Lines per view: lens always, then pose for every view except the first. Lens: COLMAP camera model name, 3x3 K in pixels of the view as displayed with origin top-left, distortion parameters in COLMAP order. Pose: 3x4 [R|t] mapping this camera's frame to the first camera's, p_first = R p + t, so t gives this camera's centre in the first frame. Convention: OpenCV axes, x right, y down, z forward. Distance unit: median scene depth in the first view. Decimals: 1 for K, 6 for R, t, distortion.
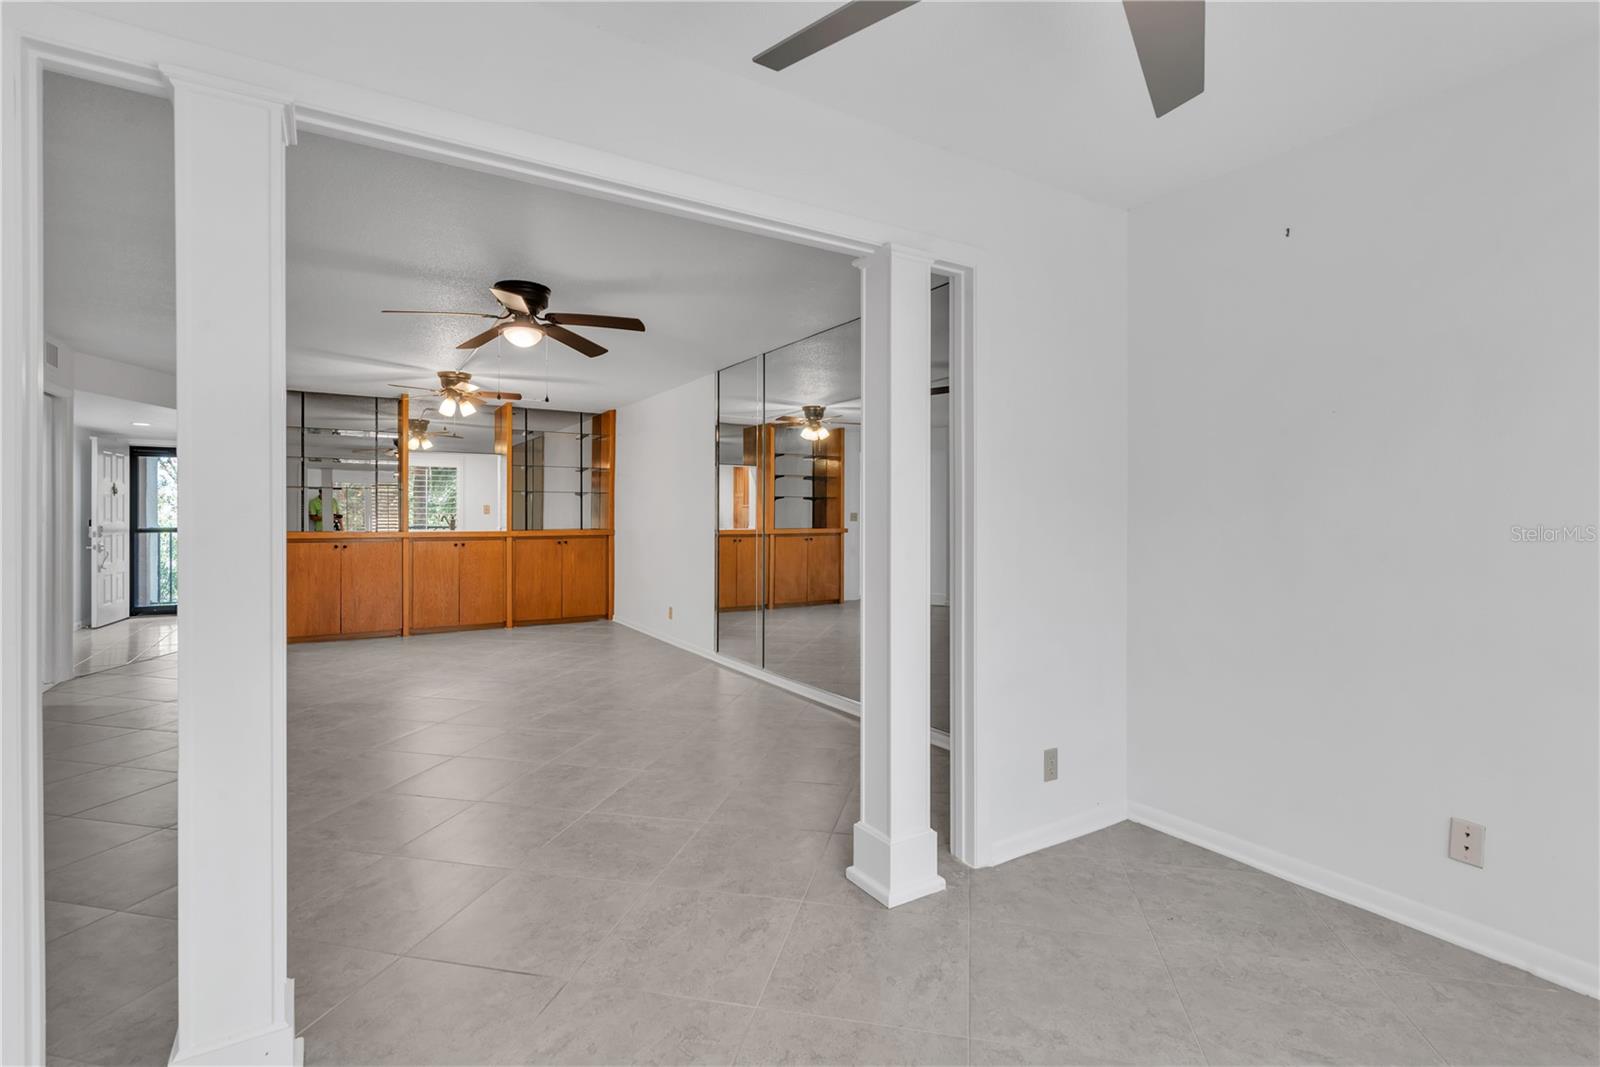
lens RADIAL K [[736.1, 0, 798.4], [0, 736.1, 521.3], [0, 0, 1]] dist [0.005160, -0.001638]
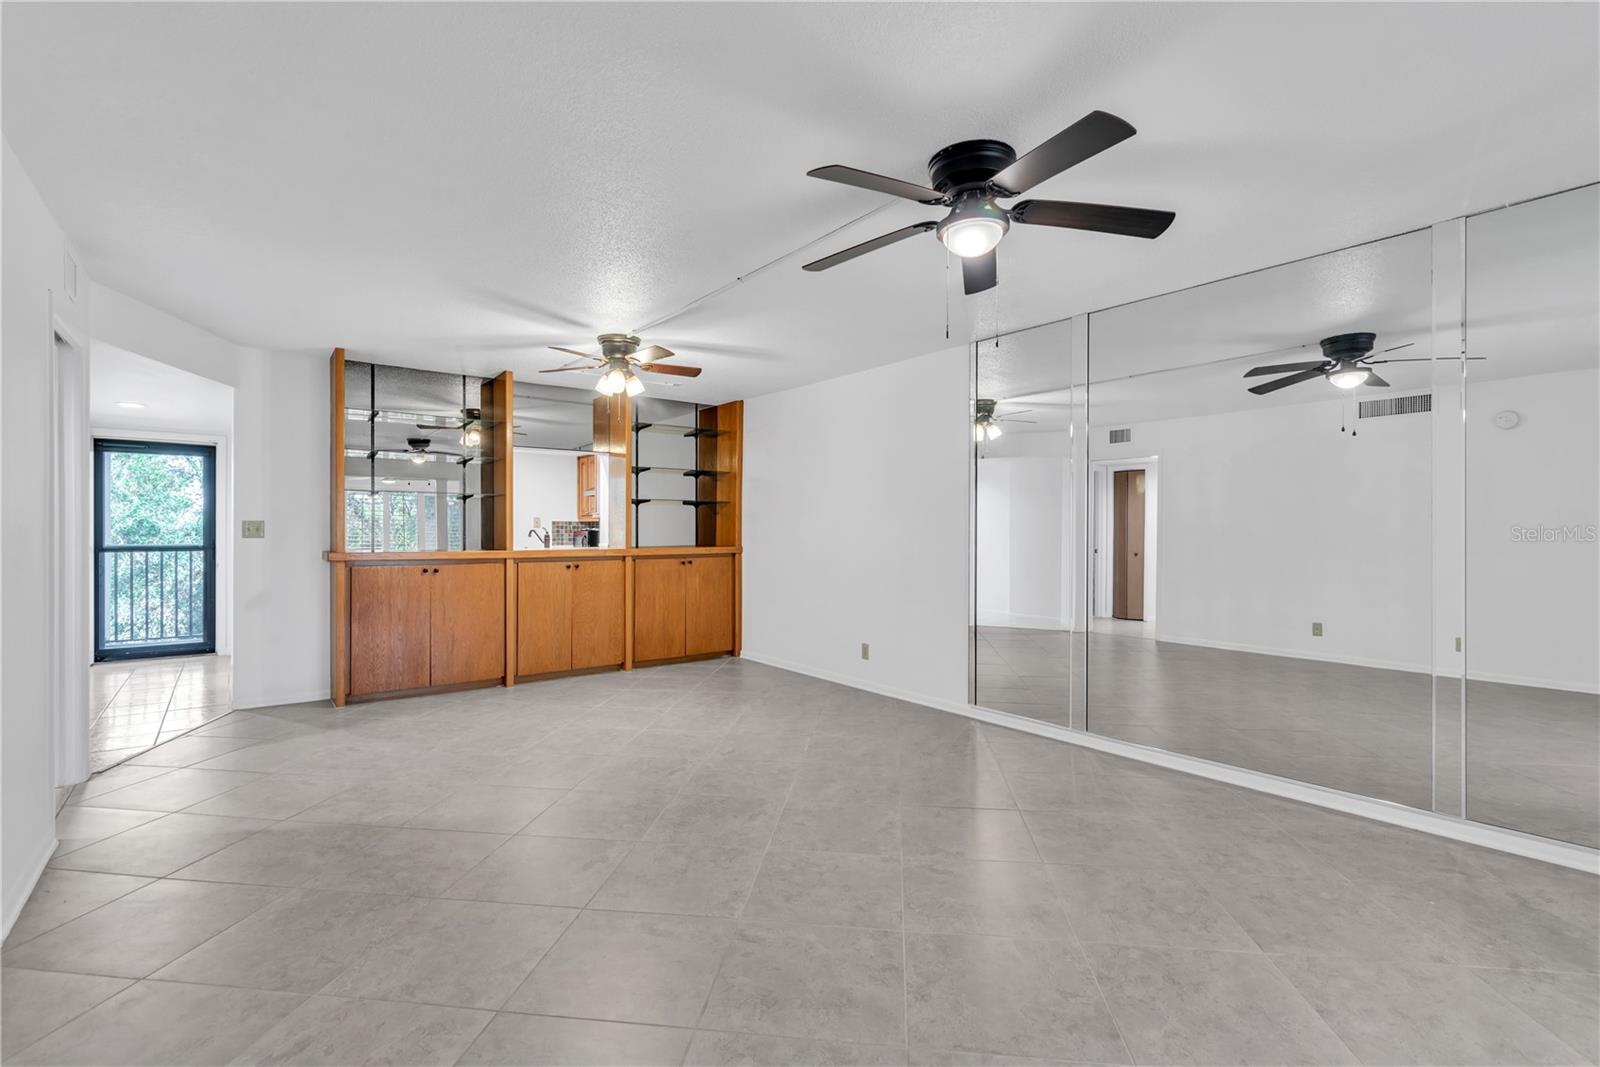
lens RADIAL K [[736.1, 0, 795.7], [0, 736.1, 537.5], [0, 0, 1]] dist [0.005160, -0.001638]
pose [[0.995329, -0.001739, 0.096524, -0.290469], [0.001413, 0.999993, 0.003442, -0.001237], [-0.096530, -0.003290, 0.995325, 0.194980]]
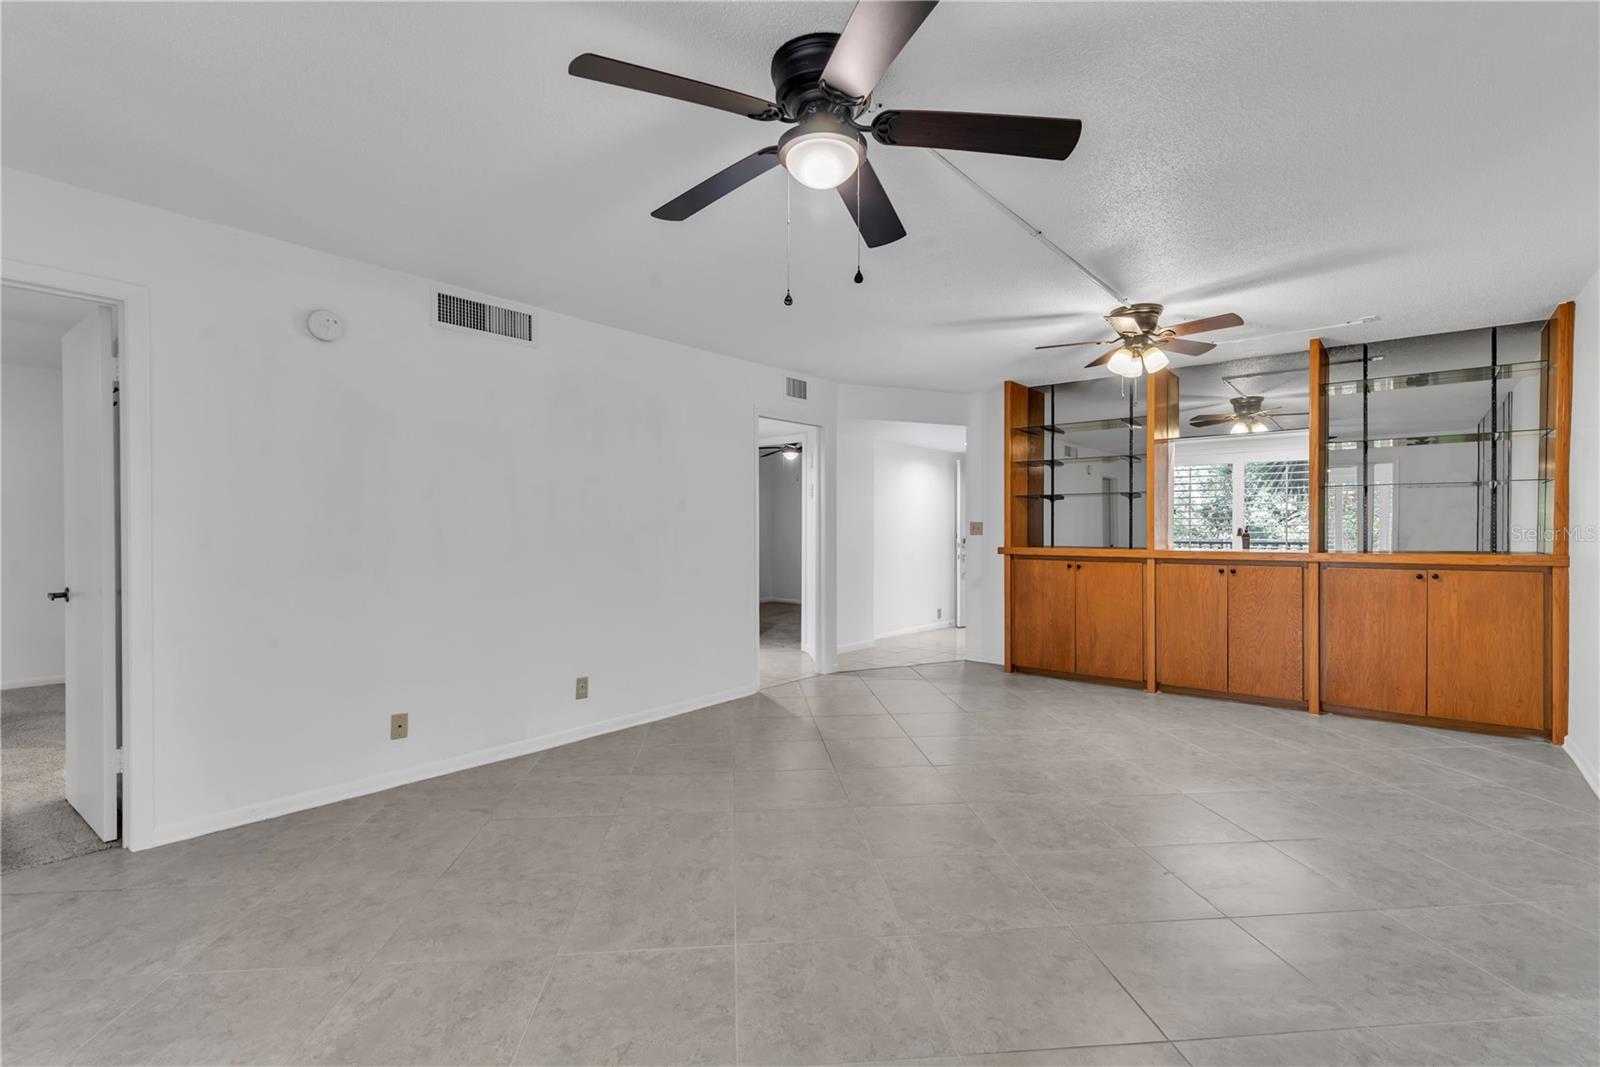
lens RADIAL K [[736.1, 0, 799.0], [0, 736.1, 534.0], [0, 0, 1]] dist [0.005160, -0.001638]
pose [[0.313174, 0.004665, -0.949684, 0.048854], [-0.003955, 0.999986, 0.003608, -0.002511], [0.949688, 0.002626, 0.313188, 0.411645]]
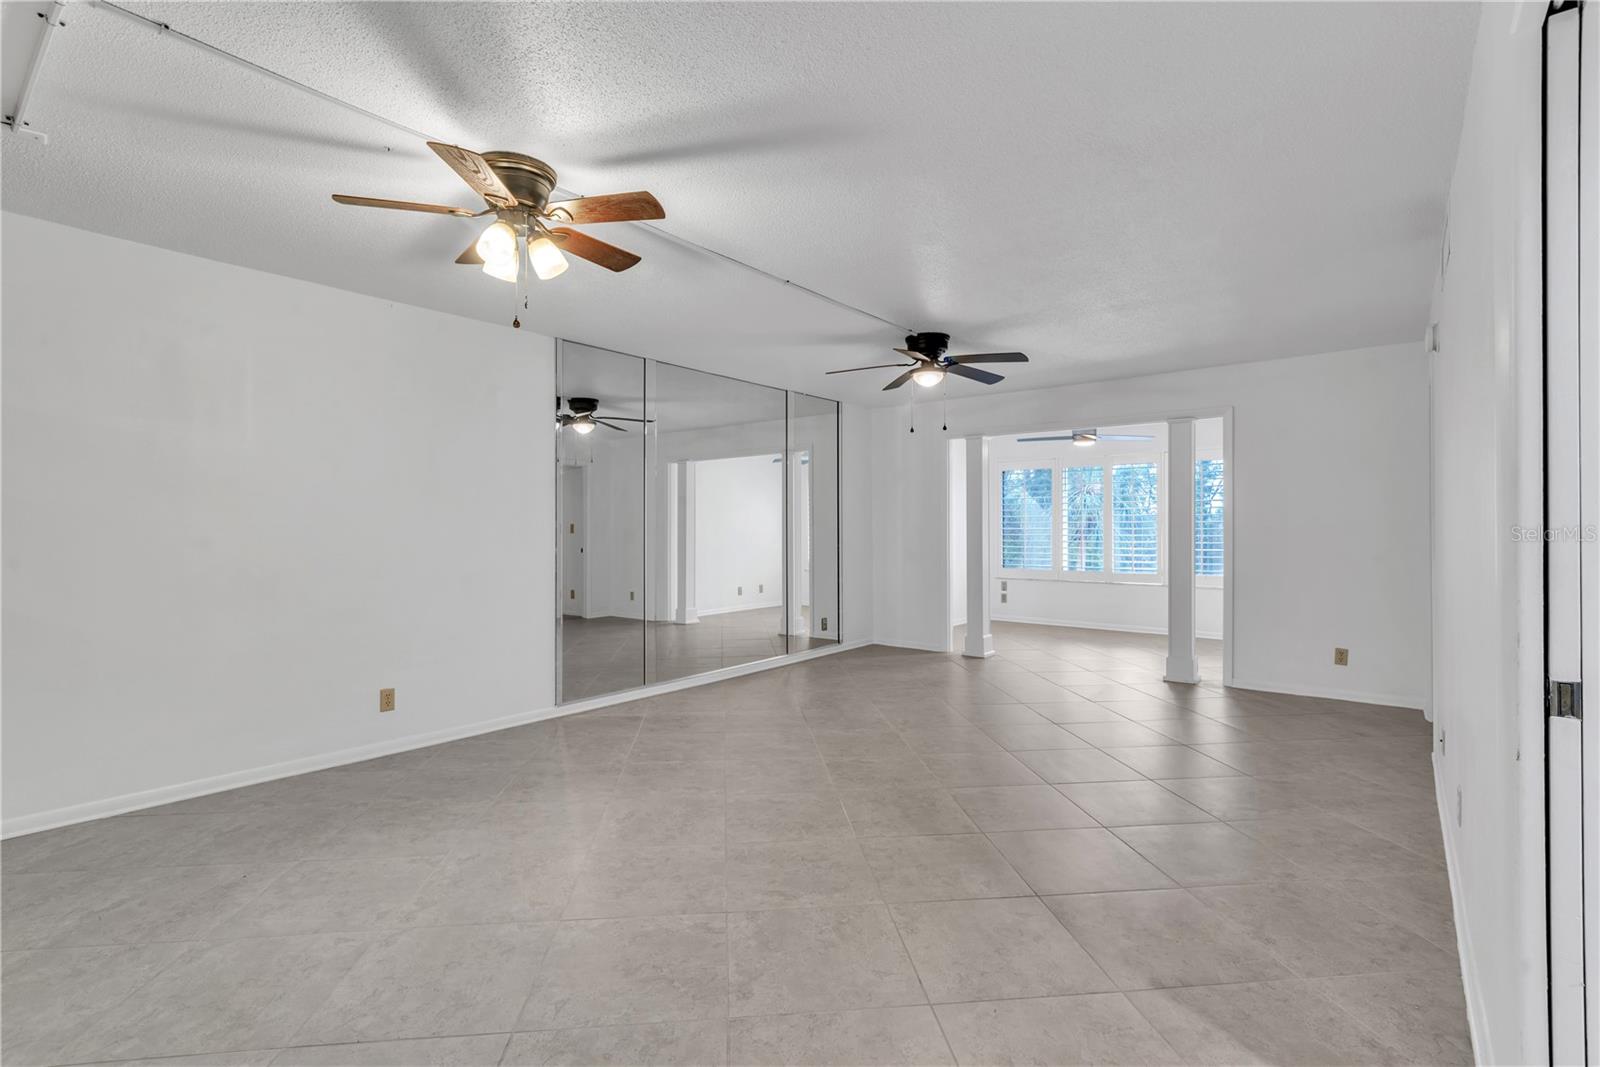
lens RADIAL K [[736.1, 0, 819.6], [0, 736.1, 533.8], [0, 0, 1]] dist [0.005160, -0.001638]
pose [[-0.343946, -0.015738, 0.938858, -0.725458], [0.003949, 0.999826, 0.018207, -0.010498], [-0.938981, 0.009970, -0.343824, 0.791727]]
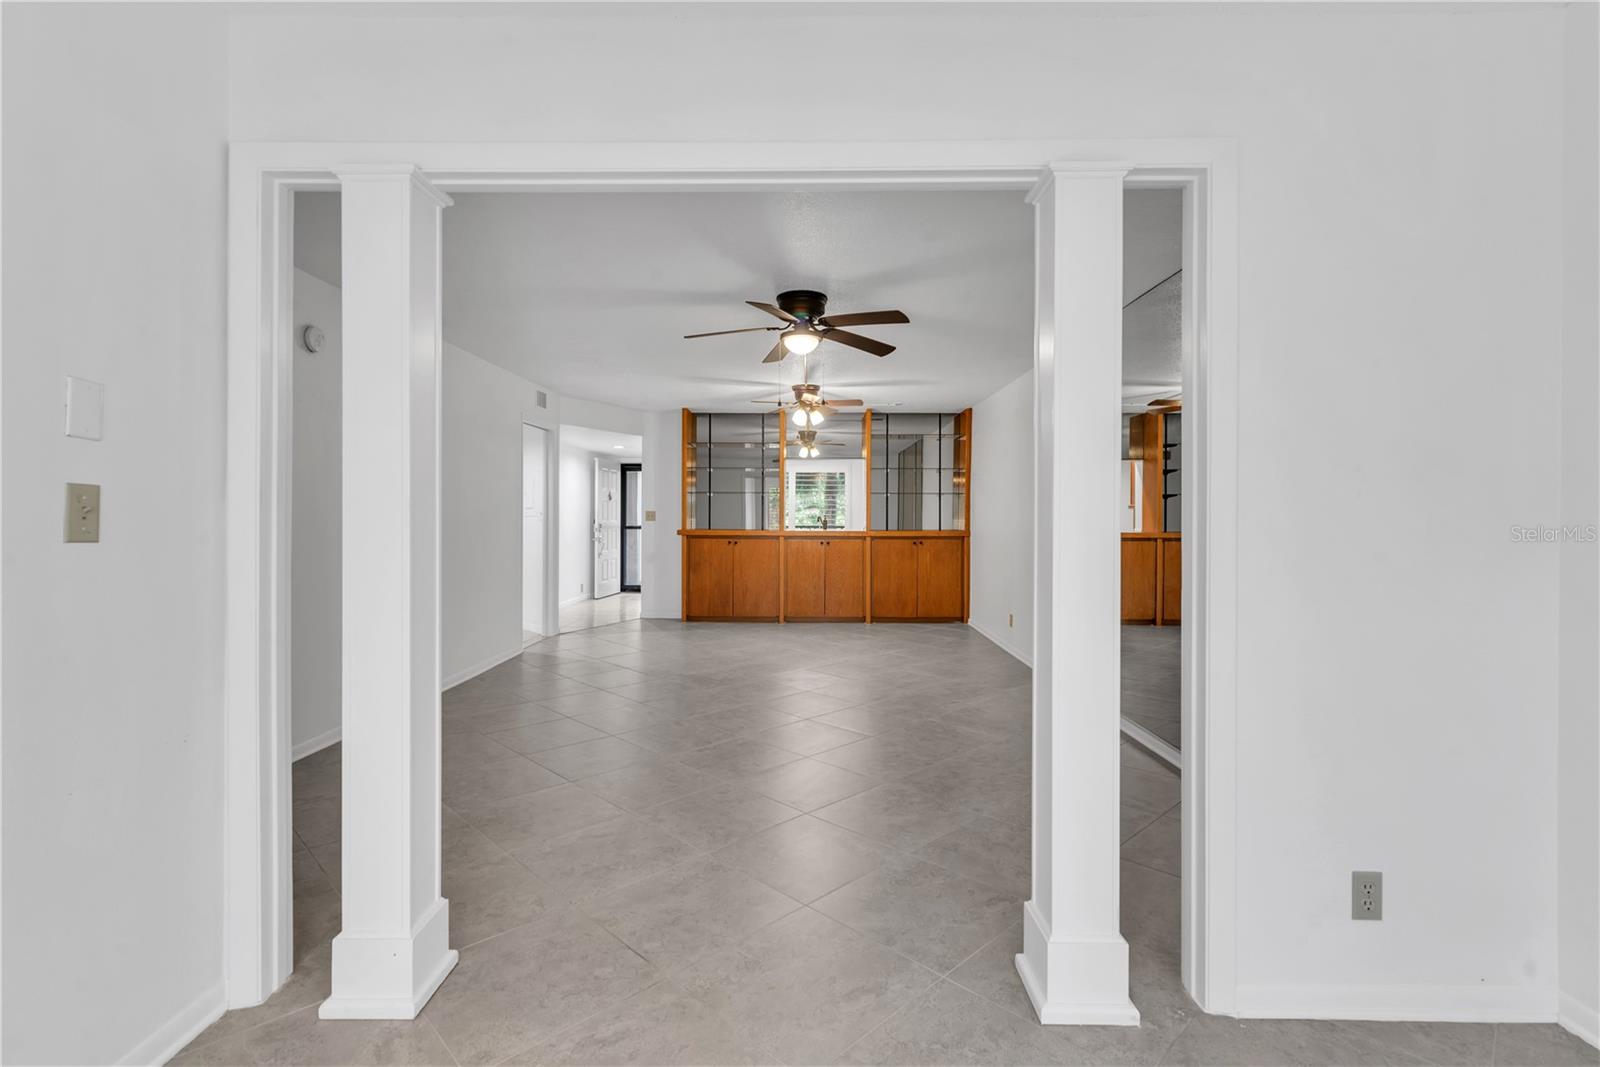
lens RADIAL K [[736.1, 0, 803.0], [0, 736.1, 523.5], [0, 0, 1]] dist [0.005160, -0.001638]
pose [[0.844894, 0.006549, -0.534894, 0.091798], [-0.005936, 0.999978, 0.002867, -0.000113], [0.534901, 0.000752, 0.844914, 0.060314]]
